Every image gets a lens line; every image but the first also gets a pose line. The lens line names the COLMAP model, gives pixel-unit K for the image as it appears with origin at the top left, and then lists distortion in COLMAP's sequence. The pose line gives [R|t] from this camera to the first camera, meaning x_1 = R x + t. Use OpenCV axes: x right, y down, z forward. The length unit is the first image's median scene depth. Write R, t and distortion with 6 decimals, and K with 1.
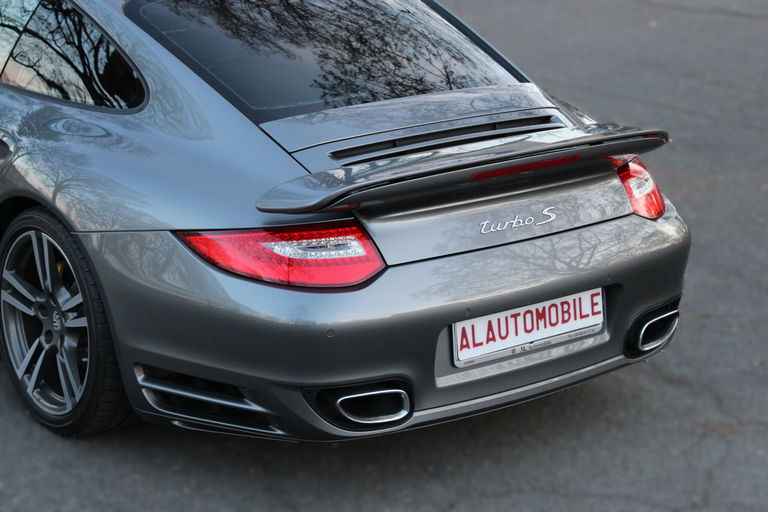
lens RADIAL K [[1914.3, 0, 383.9], [0, 1914.3, 273.4], [0, 0, 1]] dist [0.107696, 0.165488]
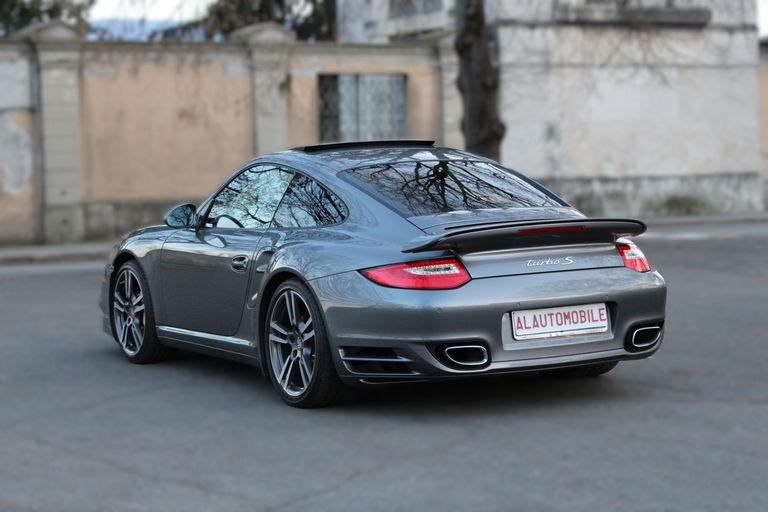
lens RADIAL K [[1914.3, 0, 383.9], [0, 1914.3, 273.4], [0, 0, 1]] dist [0.107696, 0.165488]
pose [[0.988087, -0.043653, -0.147575, 0.176916], [0.009222, 0.973998, -0.226368, 0.379461], [0.153620, 0.222310, 0.962798, -0.728115]]
